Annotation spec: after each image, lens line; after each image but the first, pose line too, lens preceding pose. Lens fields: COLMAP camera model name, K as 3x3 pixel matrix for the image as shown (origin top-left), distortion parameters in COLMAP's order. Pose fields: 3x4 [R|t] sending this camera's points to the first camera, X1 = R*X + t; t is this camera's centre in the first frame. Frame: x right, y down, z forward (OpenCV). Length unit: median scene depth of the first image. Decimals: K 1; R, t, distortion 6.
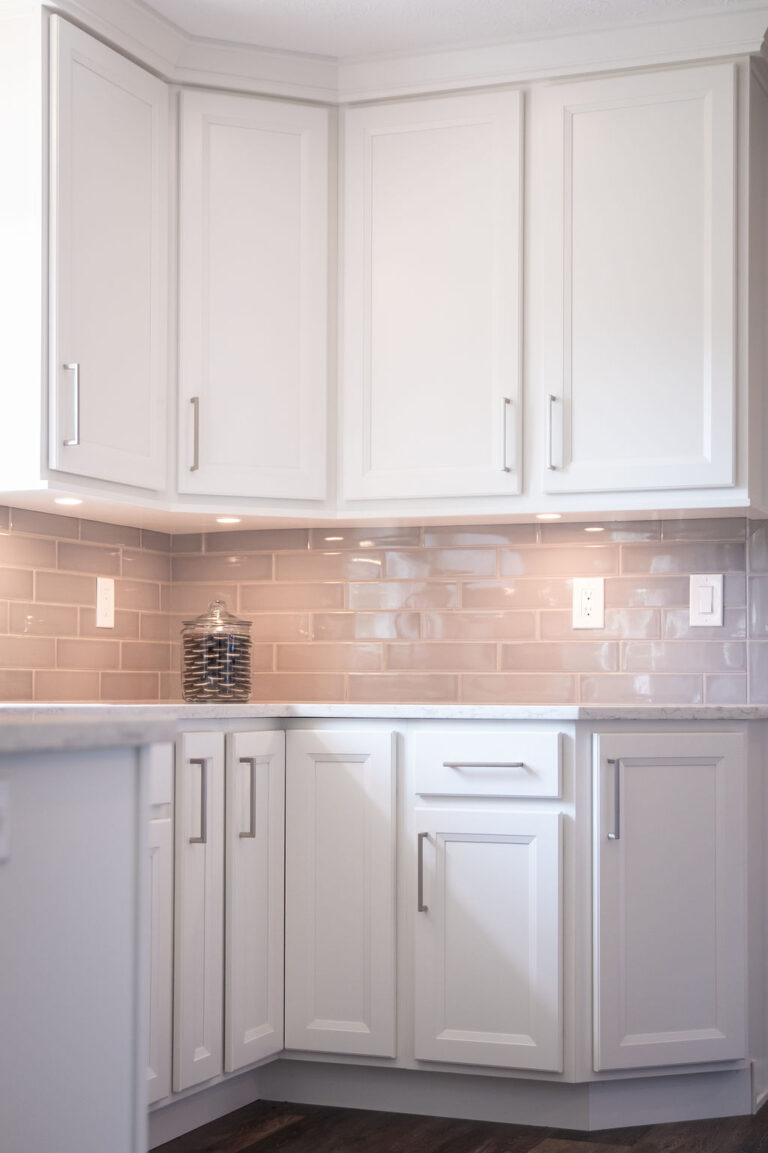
lens RADIAL K [[1885.0, 0, 385.2], [0, 1885.0, 617.5], [0, 0, 1]] dist [0.054549, 0.061088]
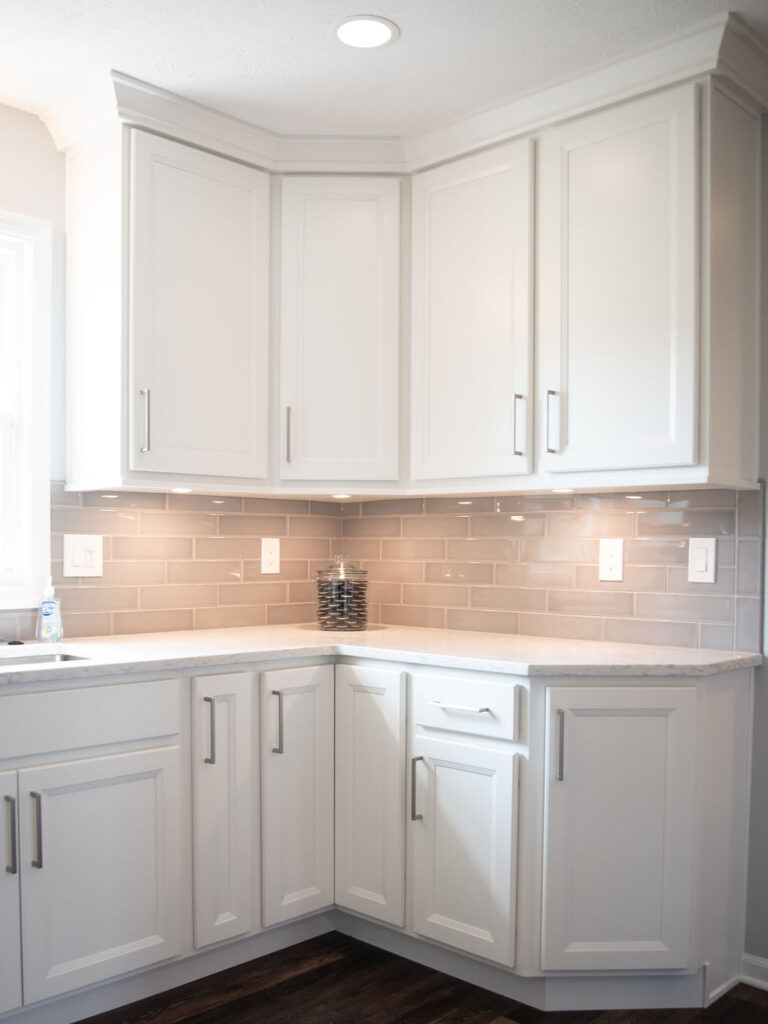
lens RADIAL K [[992.2, 0, 382.9], [0, 992.2, 576.6], [0, 0, 1]] dist [-0.083349, 0.030506]
pose [[0.925128, 0.012966, -0.379433, 0.225862], [0.011012, 0.998080, 0.060956, -0.039469], [0.379495, -0.060570, 0.923209, 0.378323]]
